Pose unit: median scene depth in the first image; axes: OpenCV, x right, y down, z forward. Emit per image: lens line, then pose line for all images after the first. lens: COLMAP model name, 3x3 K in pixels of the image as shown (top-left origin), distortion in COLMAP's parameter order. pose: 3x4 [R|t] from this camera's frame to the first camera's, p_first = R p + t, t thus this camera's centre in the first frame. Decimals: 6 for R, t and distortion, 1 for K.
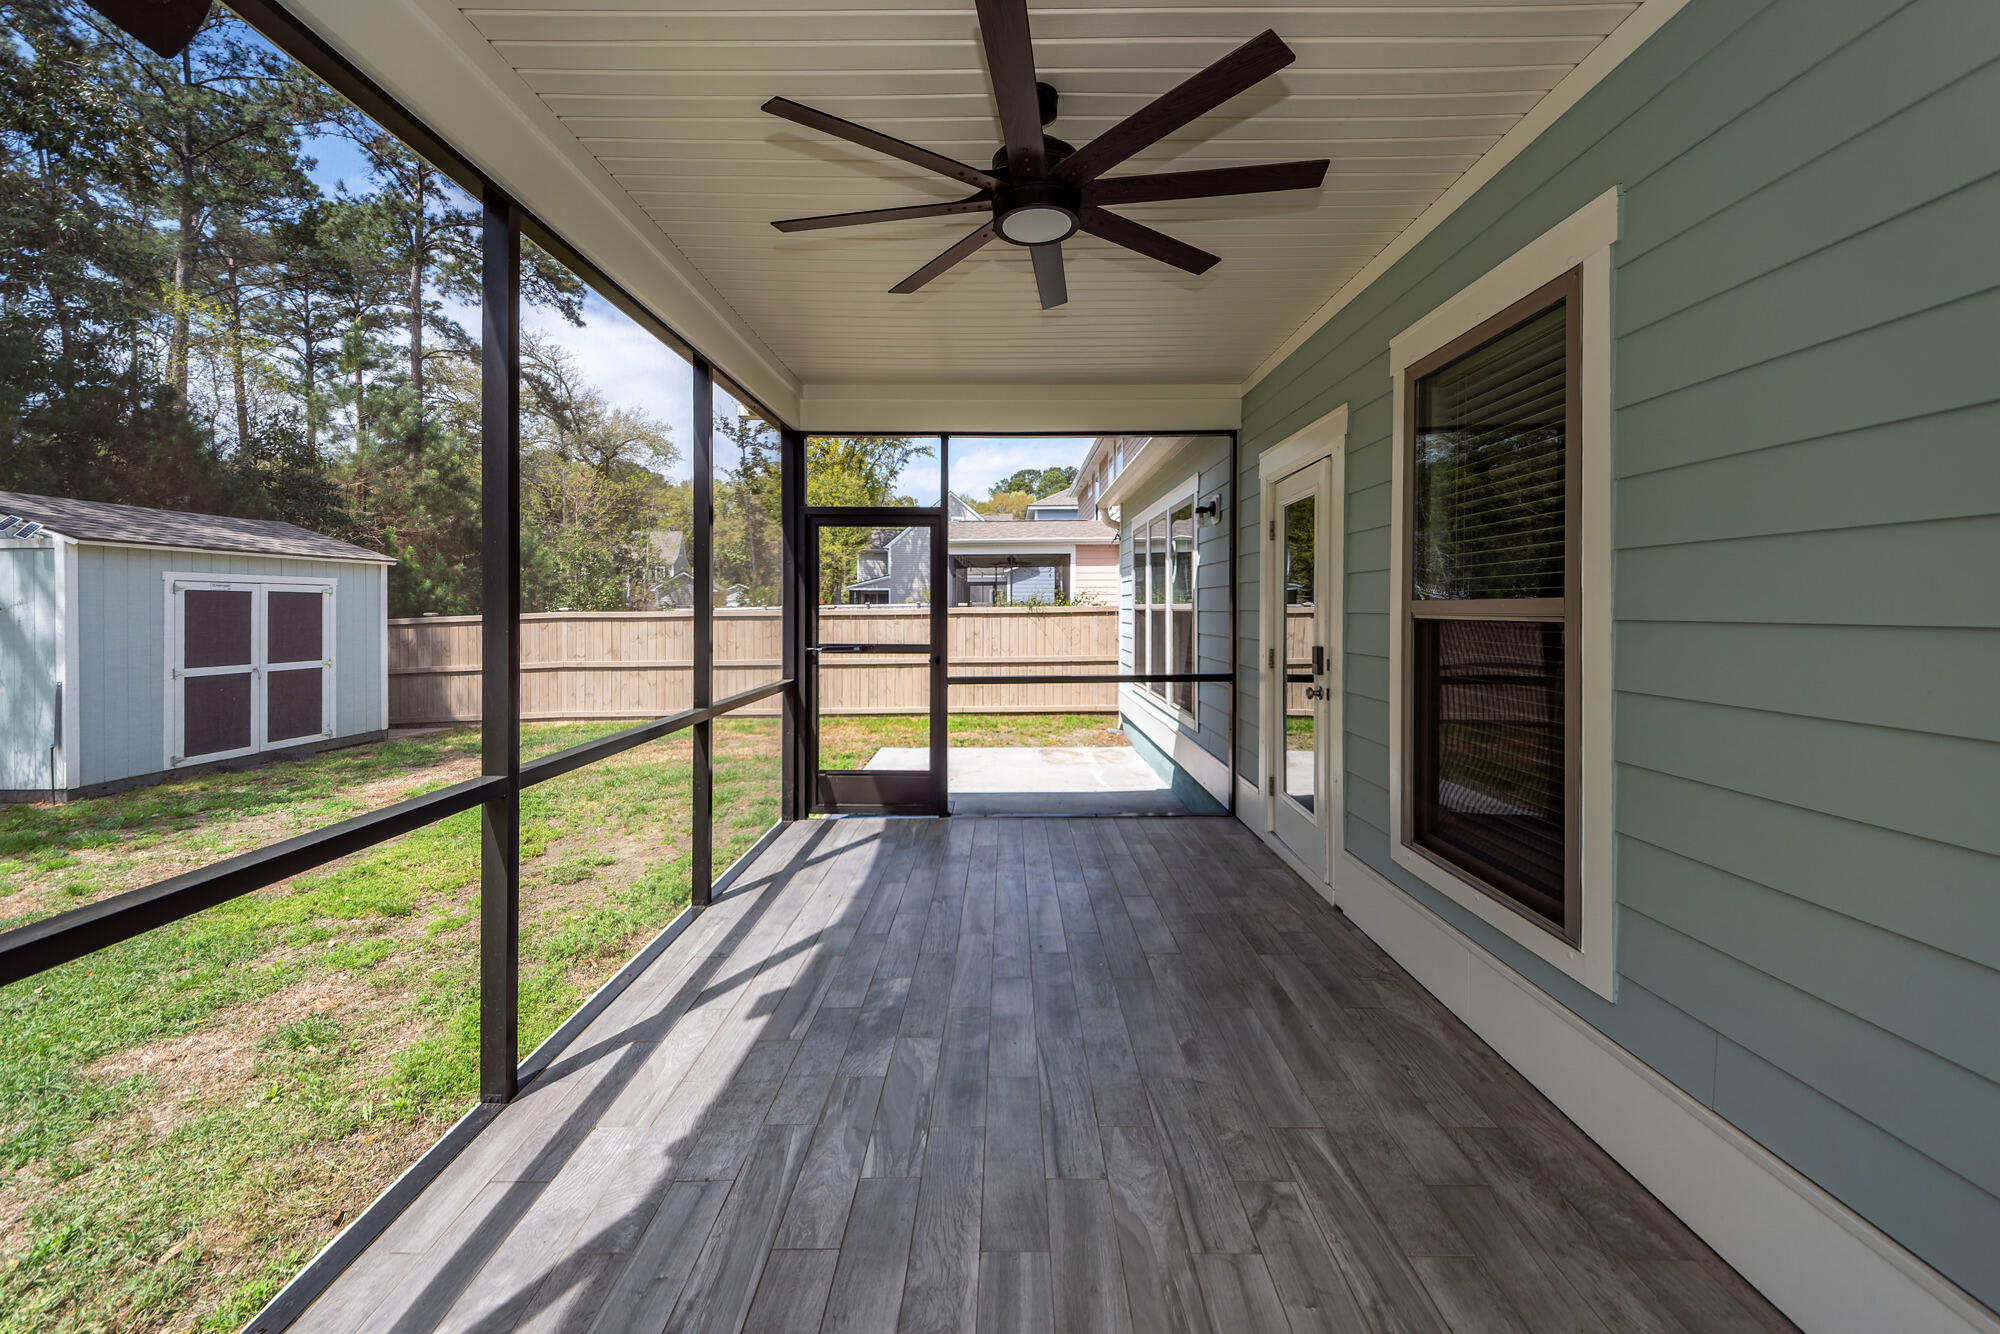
lens RADIAL K [[767.8, 0, 1003.7], [0, 767.8, 609.4], [0, 0, 1]] dist [0.006565, -0.001945]
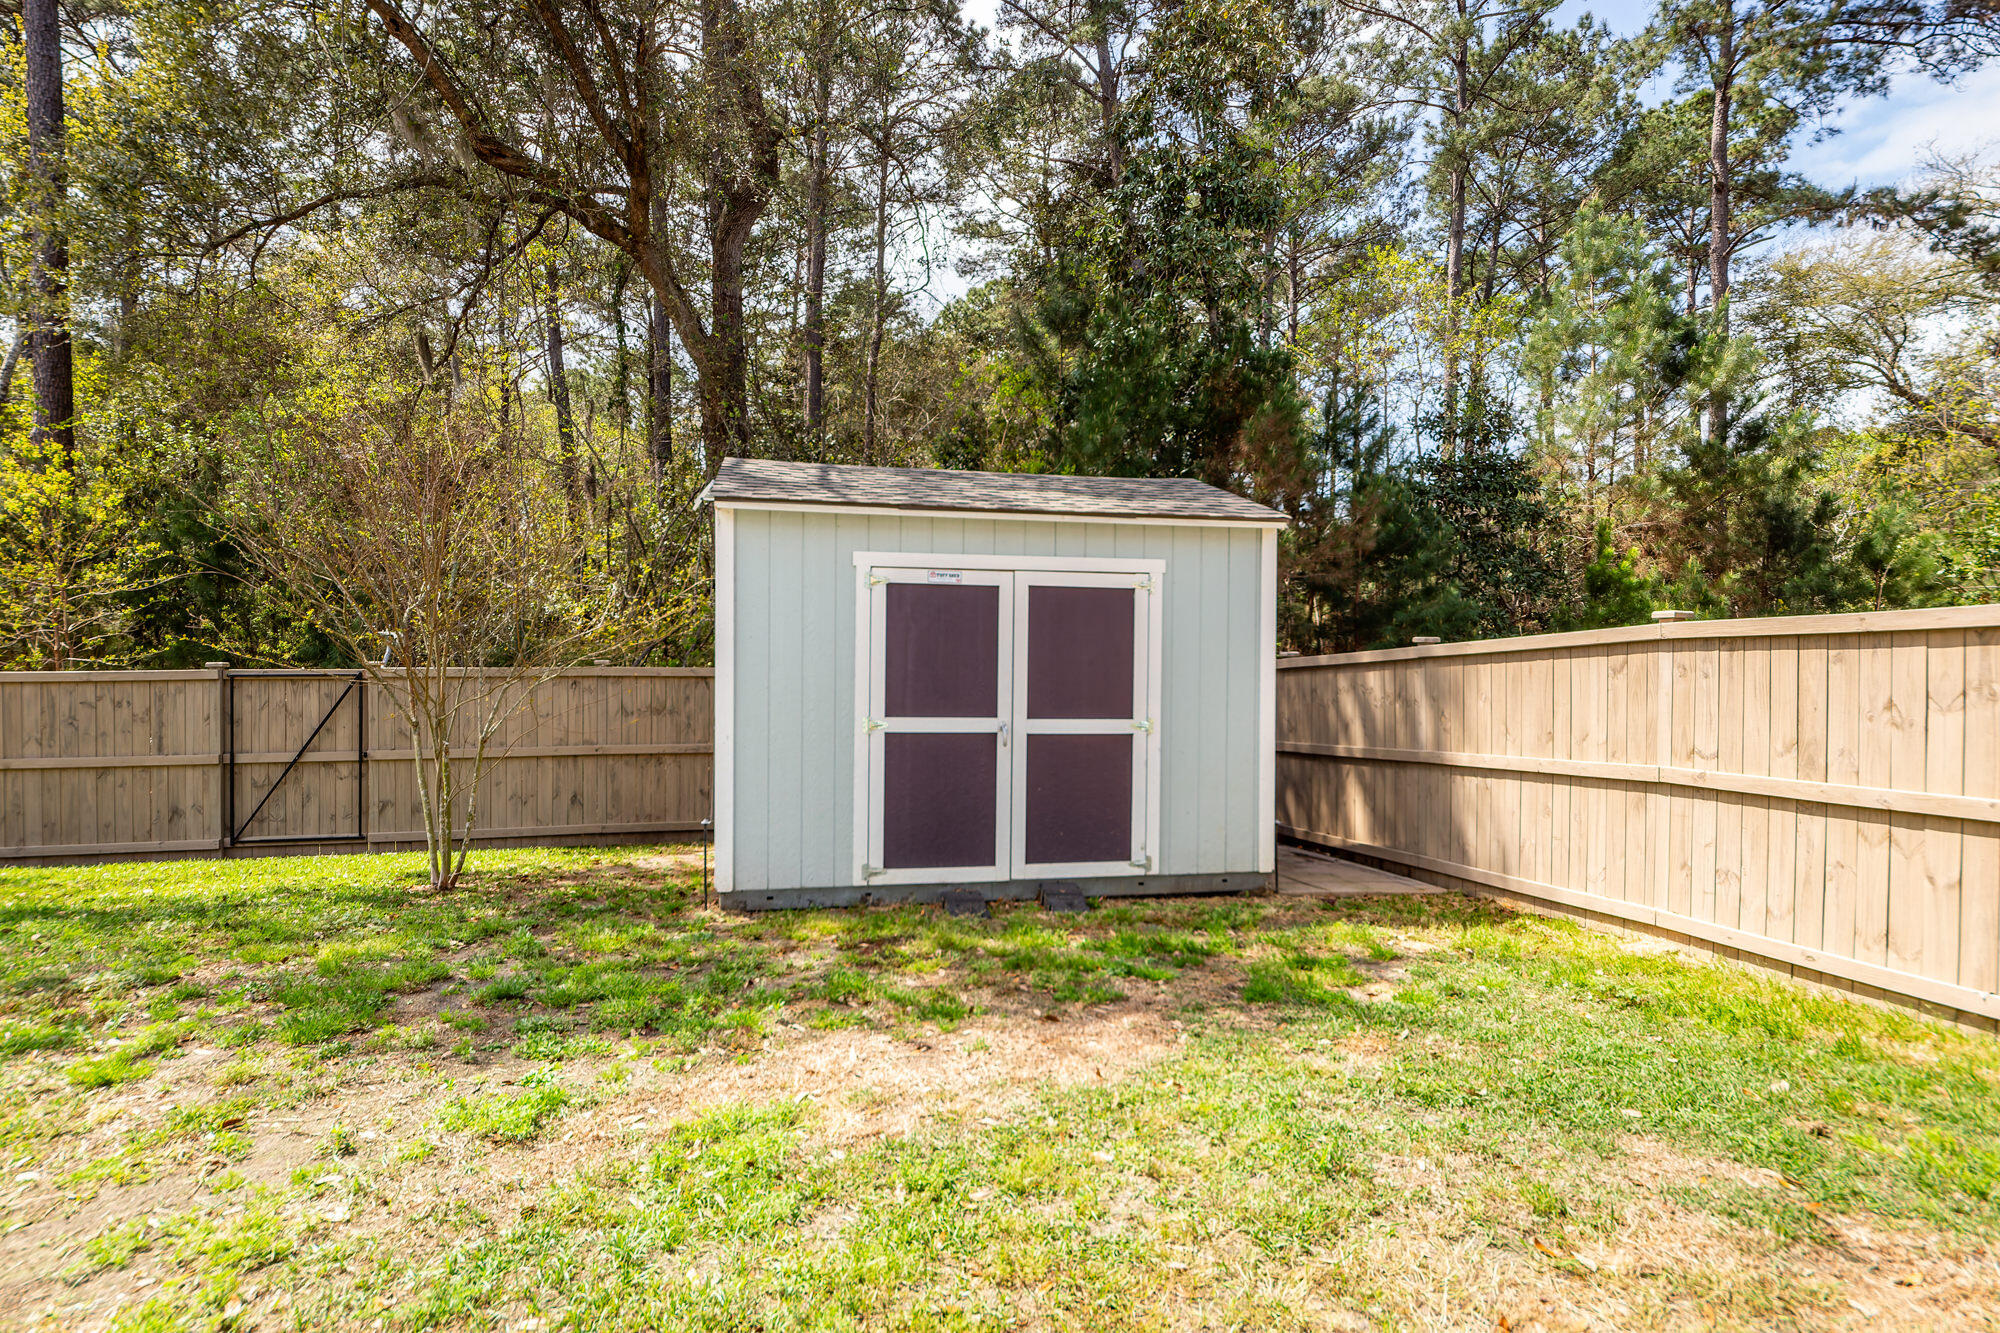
lens RADIAL K [[1048.3, 0, 1000.0], [0, 1048.3, 680.2], [0, 0, 1]] dist [0.001526, -0.000345]
pose [[0.234065, 0.012811, -0.972136, -0.243649], [-0.007725, 0.999906, 0.011317, 0.034941], [0.972190, 0.004861, 0.234142, 0.803348]]
